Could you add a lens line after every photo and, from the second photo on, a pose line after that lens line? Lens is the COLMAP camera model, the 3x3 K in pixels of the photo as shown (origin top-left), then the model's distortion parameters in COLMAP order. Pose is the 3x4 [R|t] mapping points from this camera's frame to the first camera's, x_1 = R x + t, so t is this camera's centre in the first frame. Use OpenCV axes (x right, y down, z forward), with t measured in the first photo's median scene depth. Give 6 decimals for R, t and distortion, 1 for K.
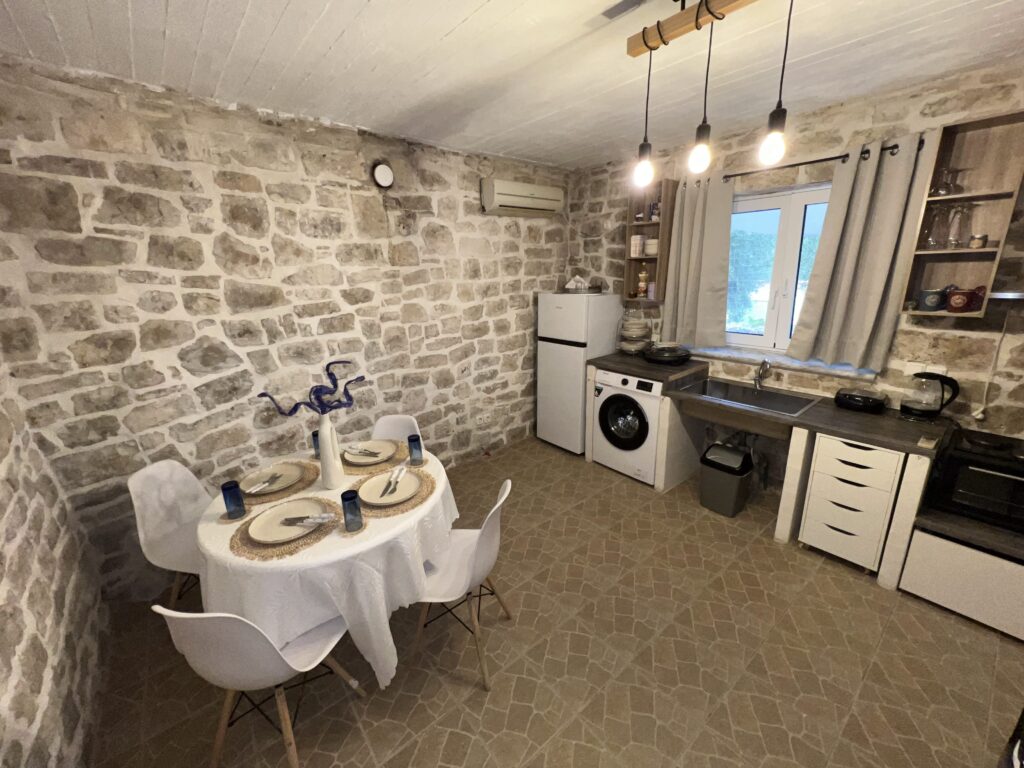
lens RADIAL K [[411.5, 0, 512.0], [0, 411.5, 384.0], [0, 0, 1]] dist [-0.000719, -0.000116]
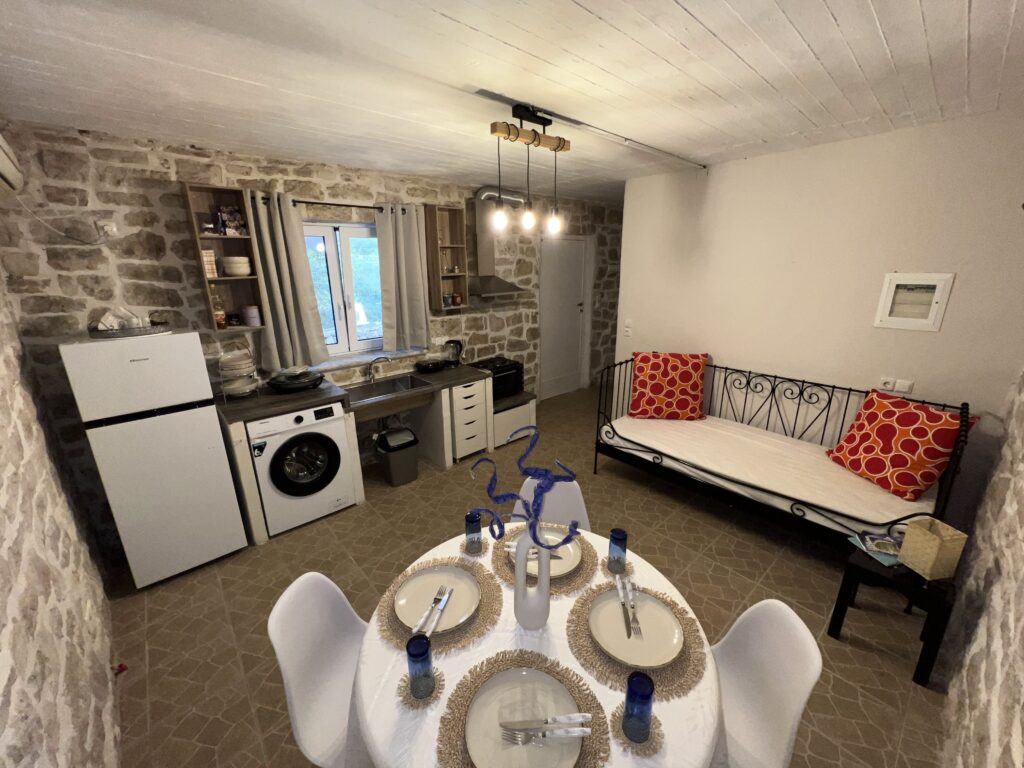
lens RADIAL K [[411.5, 0, 512.0], [0, 411.5, 384.0], [0, 0, 1]] dist [-0.000719, -0.000116]
pose [[-0.046813, -0.252716, 0.966407, -0.584798], [0.291886, 0.921783, 0.255185, -0.169702], [-0.955307, 0.294027, 0.030613, 0.537241]]
